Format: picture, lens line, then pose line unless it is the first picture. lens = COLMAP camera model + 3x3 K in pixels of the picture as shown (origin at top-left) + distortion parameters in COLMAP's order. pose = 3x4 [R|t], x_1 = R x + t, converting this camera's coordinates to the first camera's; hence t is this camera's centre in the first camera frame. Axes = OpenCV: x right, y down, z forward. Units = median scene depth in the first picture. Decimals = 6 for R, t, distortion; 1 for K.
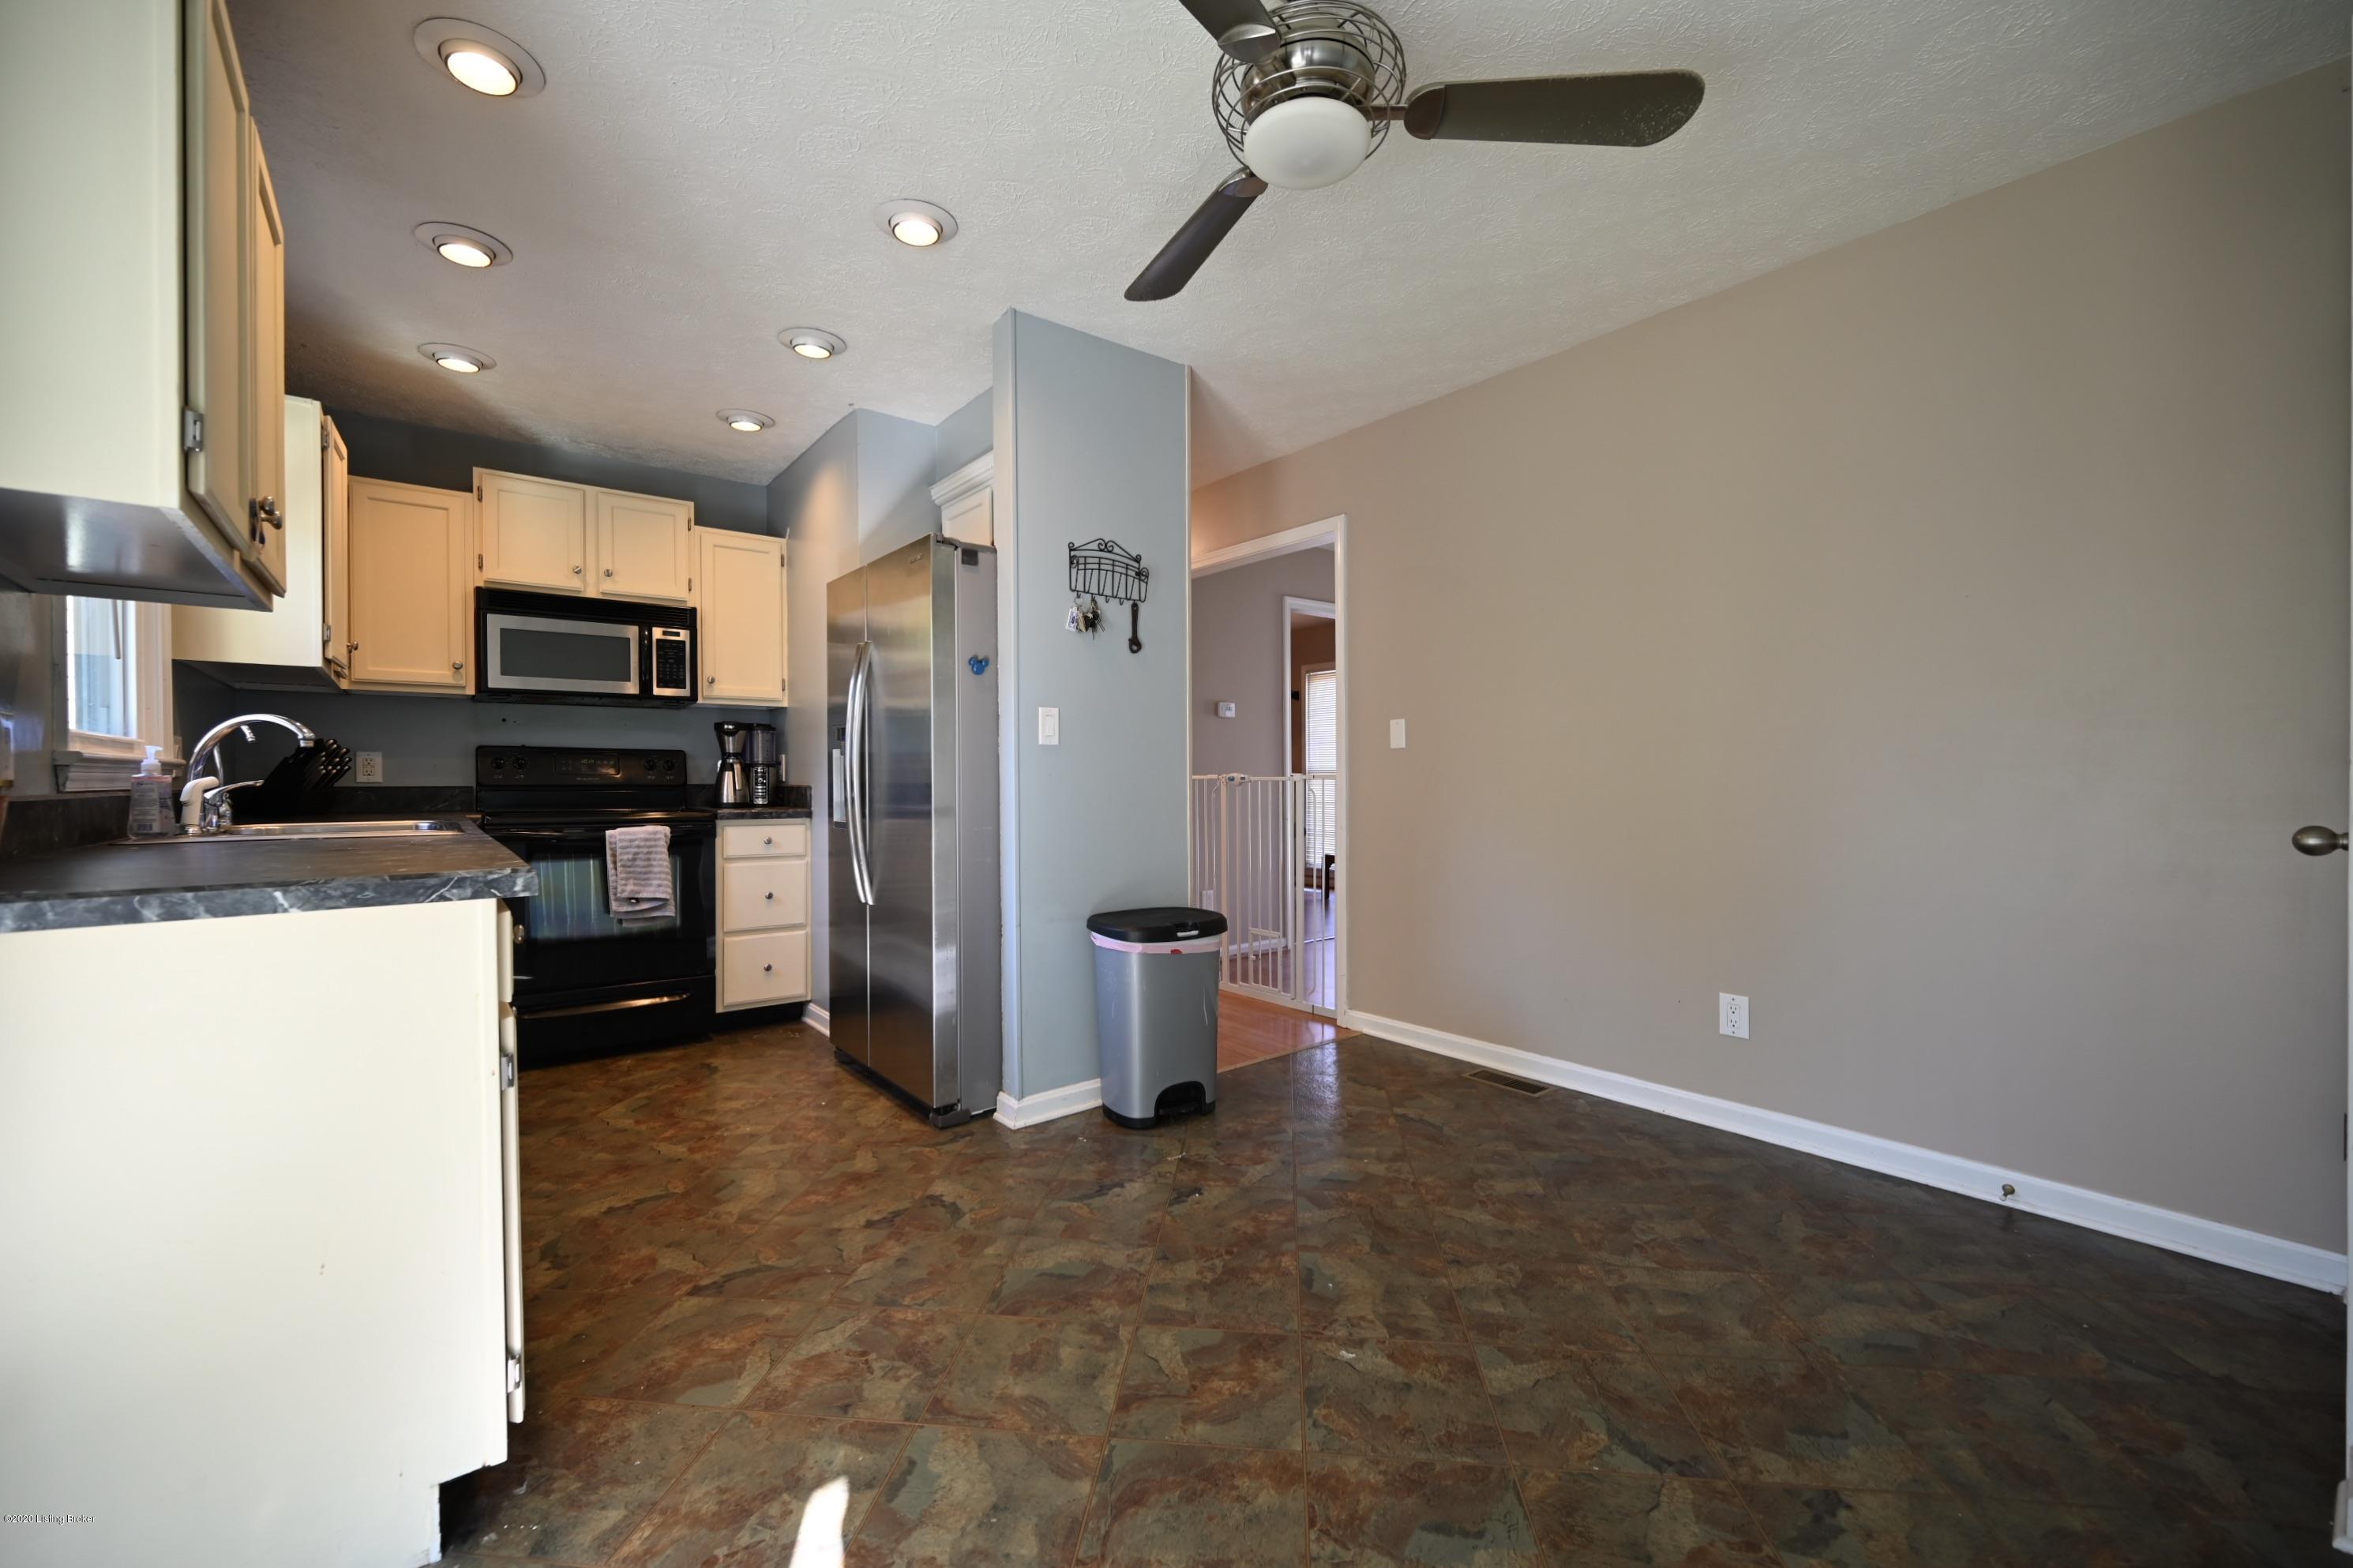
lens RADIAL K [[930.5, 0, 1174.3], [0, 930.5, 786.3], [0, 0, 1]] dist [0.001862, 0.000266]
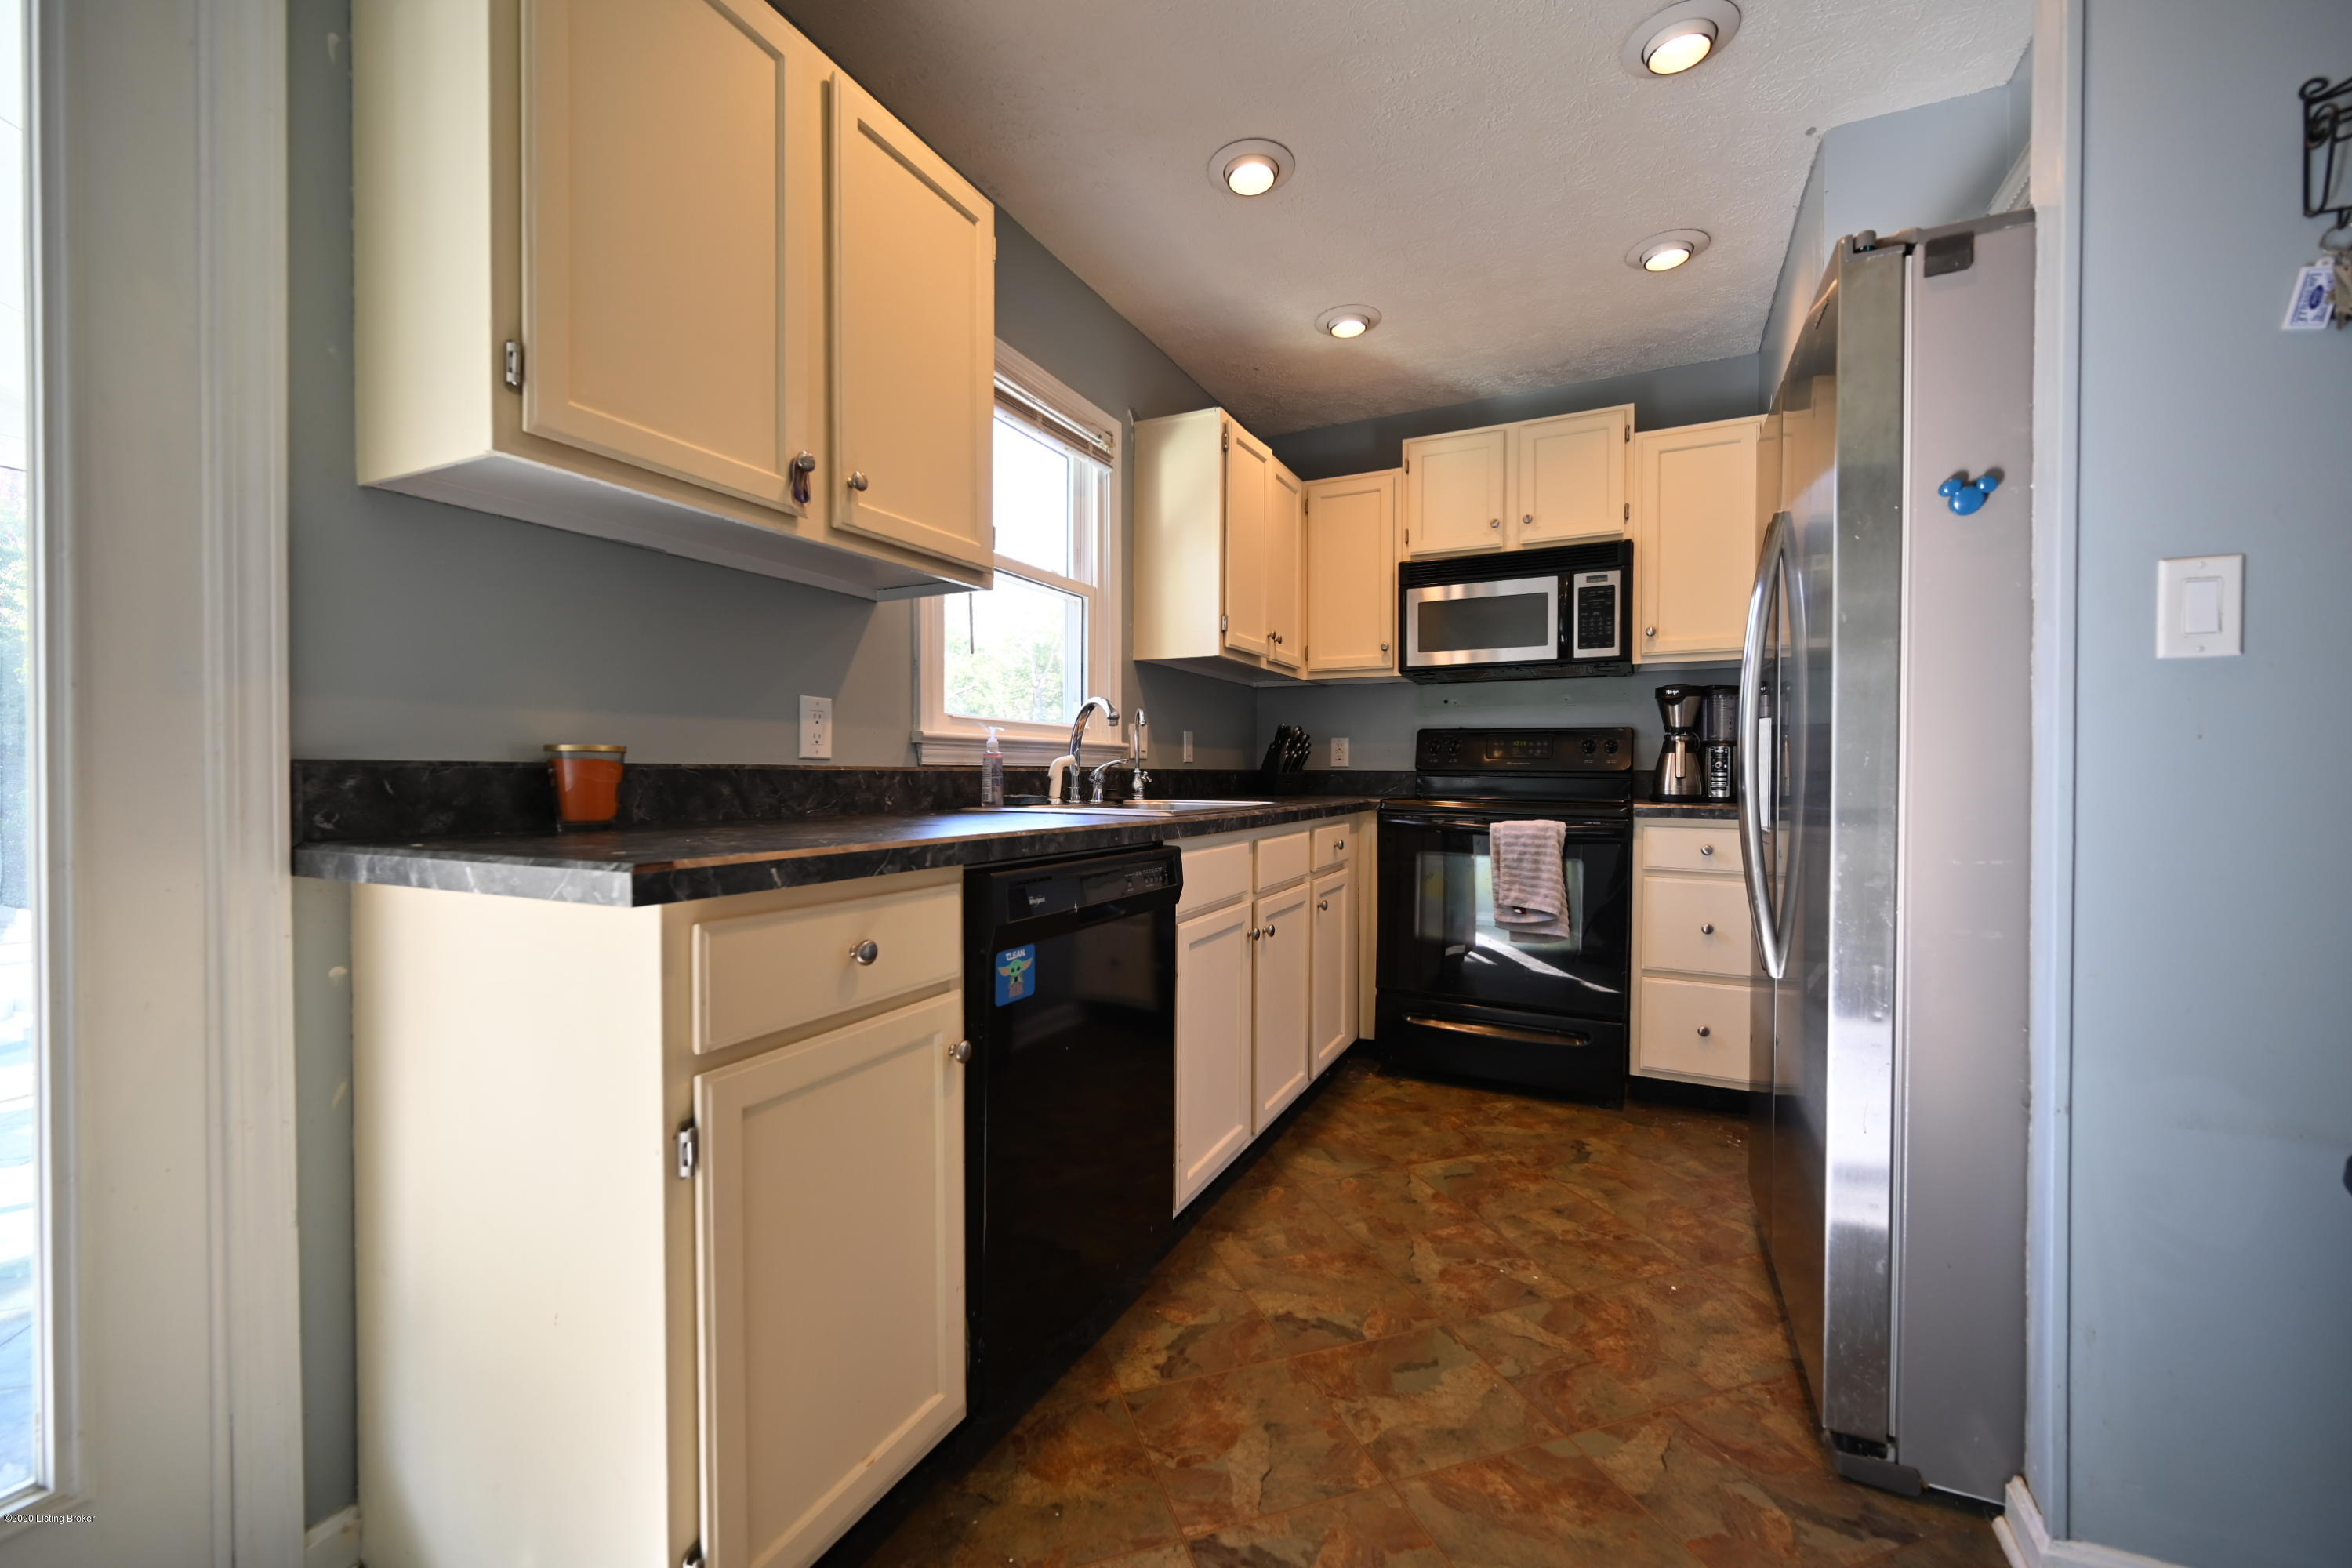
lens RADIAL K [[930.2, 0, 1173.8], [0, 930.2, 786.3], [0, 0, 1]] dist [0.001862, 0.000266]
pose [[0.428954, 0.018517, -0.903137, 0.023979], [-0.012422, 0.999816, 0.014599, 0.005791], [0.903241, 0.004956, 0.429105, 0.375449]]
